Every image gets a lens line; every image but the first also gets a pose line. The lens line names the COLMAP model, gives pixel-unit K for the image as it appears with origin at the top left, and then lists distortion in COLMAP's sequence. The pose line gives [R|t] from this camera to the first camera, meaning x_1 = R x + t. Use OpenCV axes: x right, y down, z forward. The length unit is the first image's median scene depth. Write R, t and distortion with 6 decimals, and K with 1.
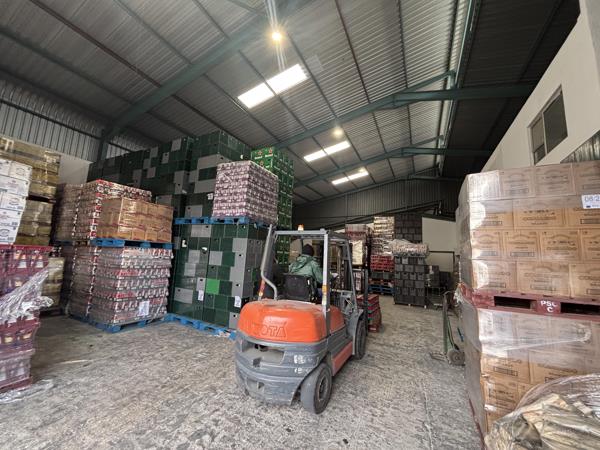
lens RADIAL K [[242.9, 0, 295.6], [0, 242.9, 223.9], [0, 0, 1]] dist [0.000020, -0.000350]
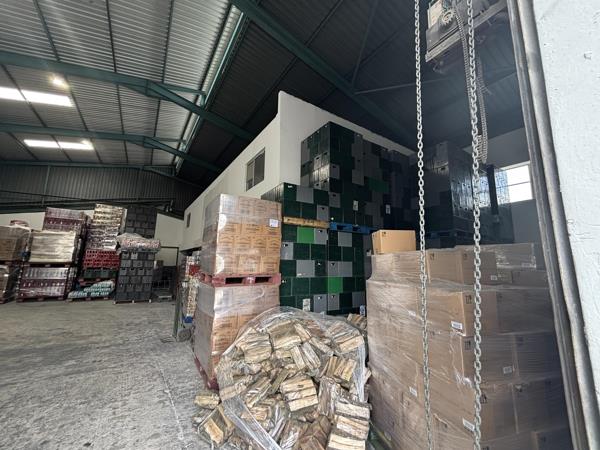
lens RADIAL K [[242.9, 0, 300.4], [0, 242.9, 224.8], [0, 0, 1]] dist [0.000020, -0.000350]
pose [[0.492276, 0.096717, 0.865049, -0.115536], [-0.117075, 0.992134, -0.044302, -0.006411], [-0.862530, -0.079467, 0.499727, -0.050750]]
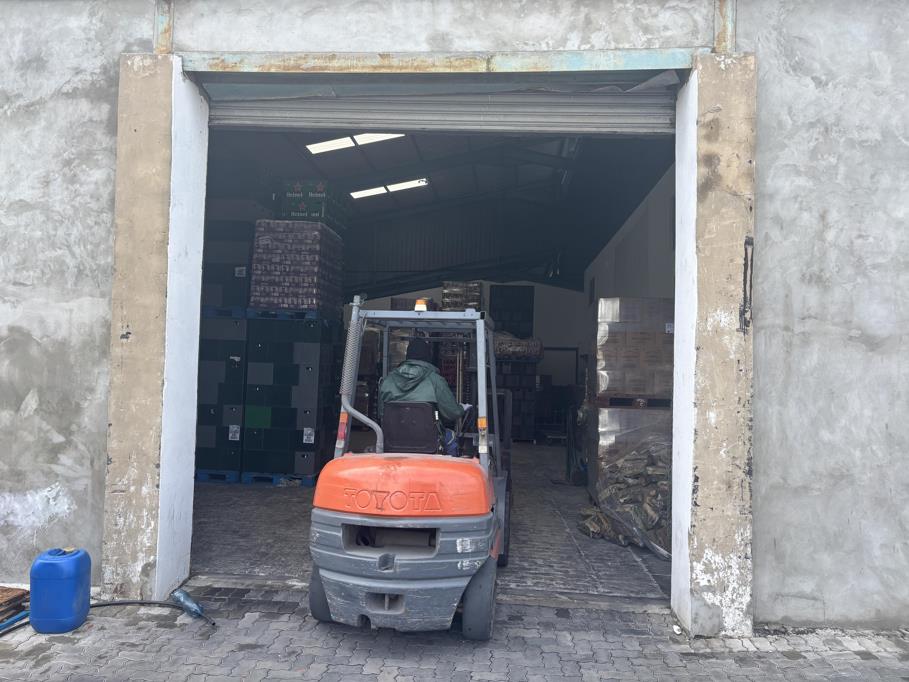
lens RADIAL K [[685.0, 0, 439.6], [0, 685.0, 352.1], [0, 0, 1]] dist [0.038933, -0.034042]
pose [[0.928644, -0.015666, 0.370641, -0.543761], [-0.031273, 0.992246, 0.120294, -0.139998], [-0.369652, -0.123301, 0.920953, -0.792420]]
